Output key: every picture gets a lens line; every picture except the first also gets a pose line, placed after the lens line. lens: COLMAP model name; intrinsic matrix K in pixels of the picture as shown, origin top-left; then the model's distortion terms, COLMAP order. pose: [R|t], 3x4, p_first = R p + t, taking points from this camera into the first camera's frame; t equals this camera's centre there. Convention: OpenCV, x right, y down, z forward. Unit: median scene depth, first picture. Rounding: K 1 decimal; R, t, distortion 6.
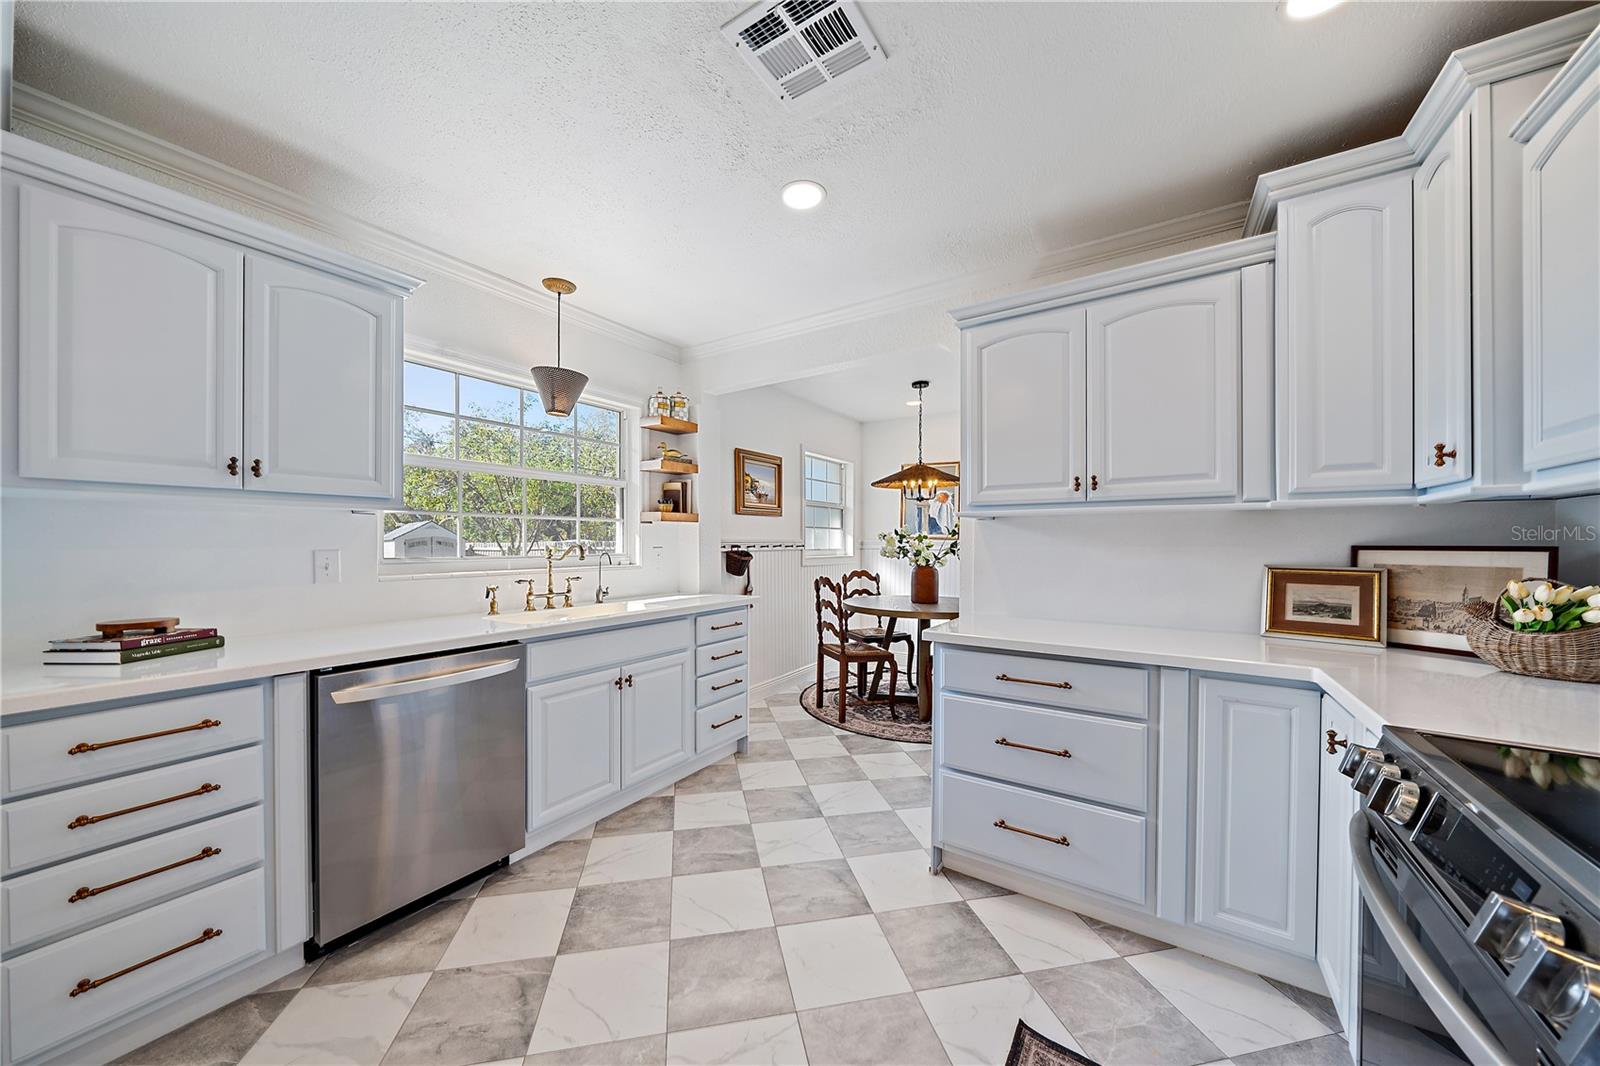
lens RADIAL K [[547.6, 0, 799.7], [0, 547.6, 540.6], [0, 0, 1]] dist [-0.007385, -0.000050]
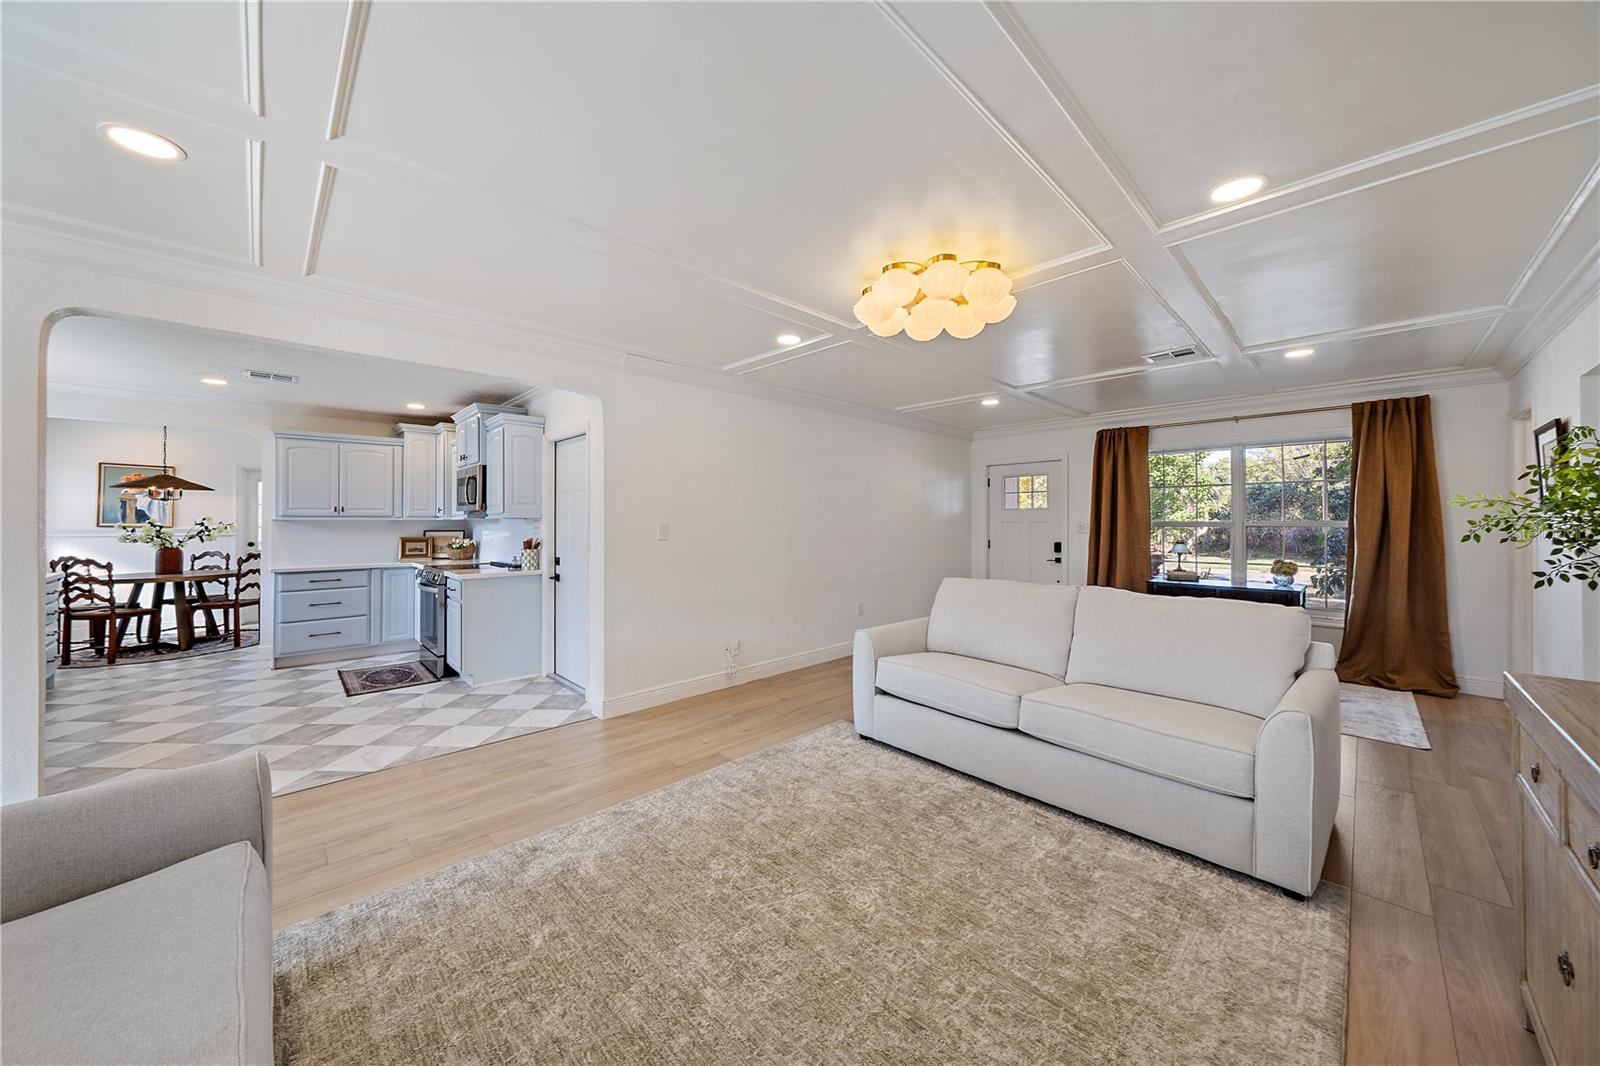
lens RADIAL K [[547.6, 0, 788.2], [0, 547.6, 519.0], [0, 0, 1]] dist [-0.007385, -0.000050]
pose [[0.229202, 0.000646, 0.973379, -1.226224], [-0.000988, 0.999999, -0.000431, -0.044344], [-0.973378, -0.000862, 0.229203, -1.375468]]
